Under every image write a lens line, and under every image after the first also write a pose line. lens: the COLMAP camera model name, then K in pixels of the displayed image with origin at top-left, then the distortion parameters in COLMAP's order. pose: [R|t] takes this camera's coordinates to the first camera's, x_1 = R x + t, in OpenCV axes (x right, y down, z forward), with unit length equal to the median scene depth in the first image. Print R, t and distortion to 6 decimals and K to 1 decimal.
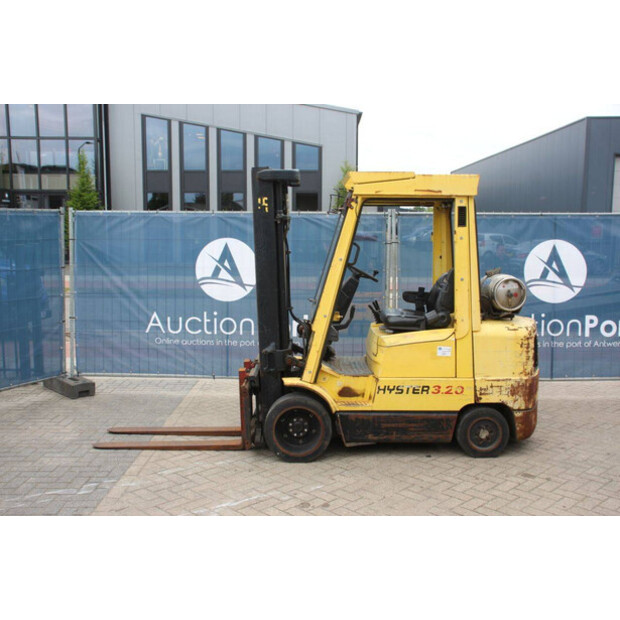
lens RADIAL K [[665.5, 0, 310.0], [0, 665.5, 310.0], [0, 0, 1]] dist [-0.038110, 0.045009]
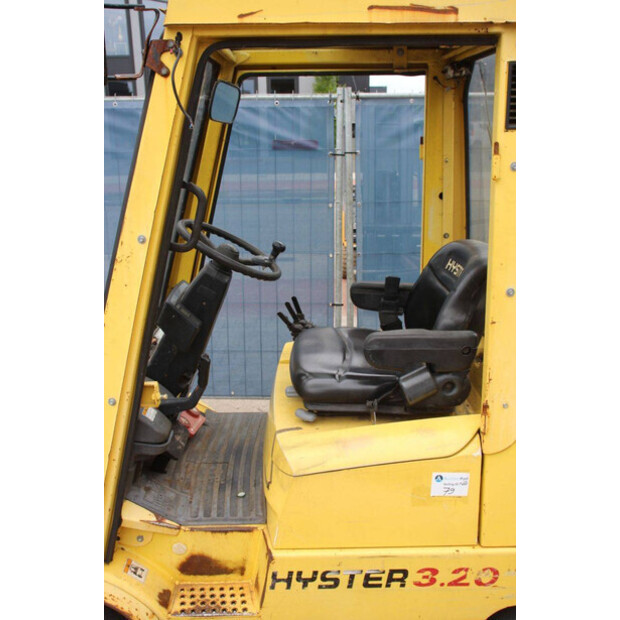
lens RADIAL K [[617.2, 0, 310.0], [0, 617.2, 310.0], [0, 0, 1]] dist [-0.091483, 0.122657]
pose [[0.999827, -0.017094, 0.007361, 0.122943], [0.015463, 0.983068, 0.182590, -0.093557], [-0.010358, -0.182445, 0.983162, 0.682145]]
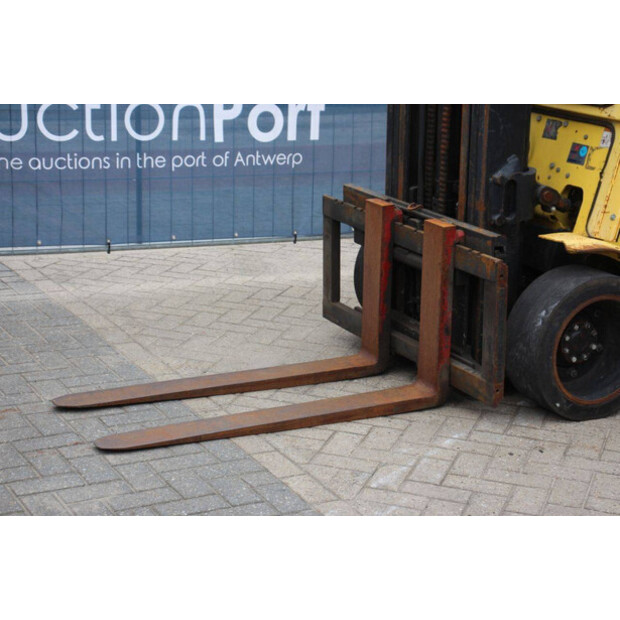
lens RADIAL K [[1441.7, 0, 320.2], [0, 1441.7, 309.8], [0, 0, 1]] dist [0.472612, -0.110876]
pose [[0.880628, -0.092354, 0.464721, -0.629530], [0.014347, 0.985567, 0.168675, -0.014841], [-0.473591, -0.141873, 0.869243, 0.226338]]
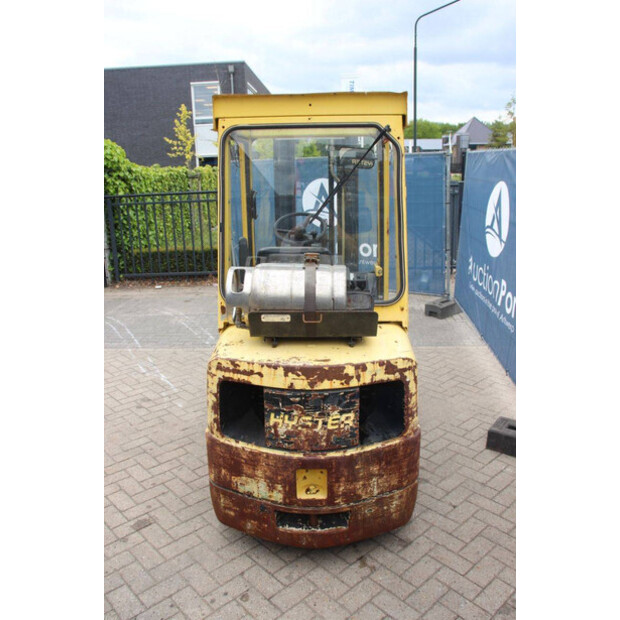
lens RADIAL K [[531.5, 0, 310.0], [0, 531.5, 310.0], [0, 0, 1]] dist [-0.095466, 0.004581]
pose [[-0.028296, 0.260592, -0.965034, 0.764998], [-0.091265, 0.960715, 0.262102, -0.142090], [0.995425, 0.095490, -0.003401, 1.081637]]
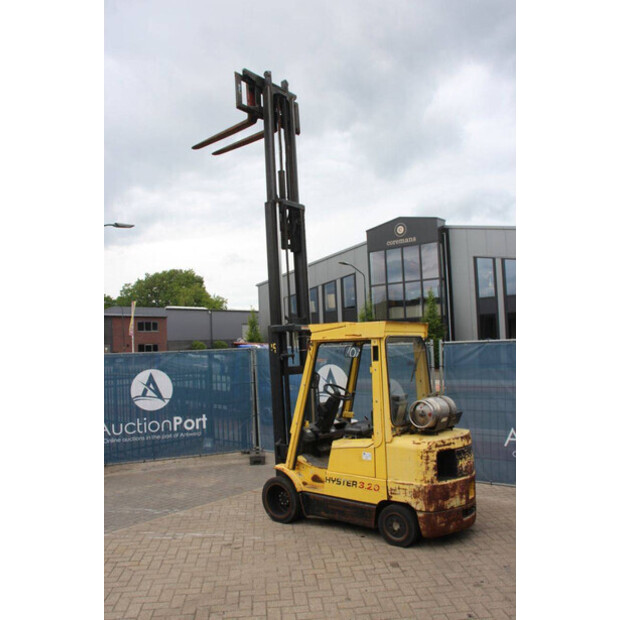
lens RADIAL K [[525.6, 0, 310.0], [0, 525.6, 310.0], [0, 0, 1]] dist [-0.171039, 0.186982]
pose [[0.776347, -0.072210, -0.626156, 0.766430], [-0.039494, 0.985891, -0.162663, -0.050328], [0.629067, 0.151012, 0.762542, 0.109153]]
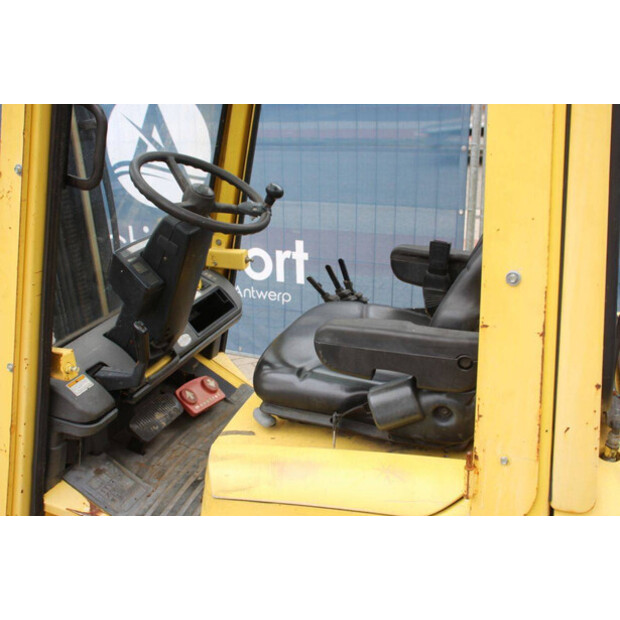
lens RADIAL K [[638.5, 0, 310.0], [0, 638.5, 310.0], [0, 0, 1]] dist [-0.026002, -0.007223]
pose [[0.933534, 0.087274, -0.347702, 0.234569], [0.000919, 0.969327, 0.245772, -0.081896], [0.358487, -0.229756, 0.904820, 0.789887]]
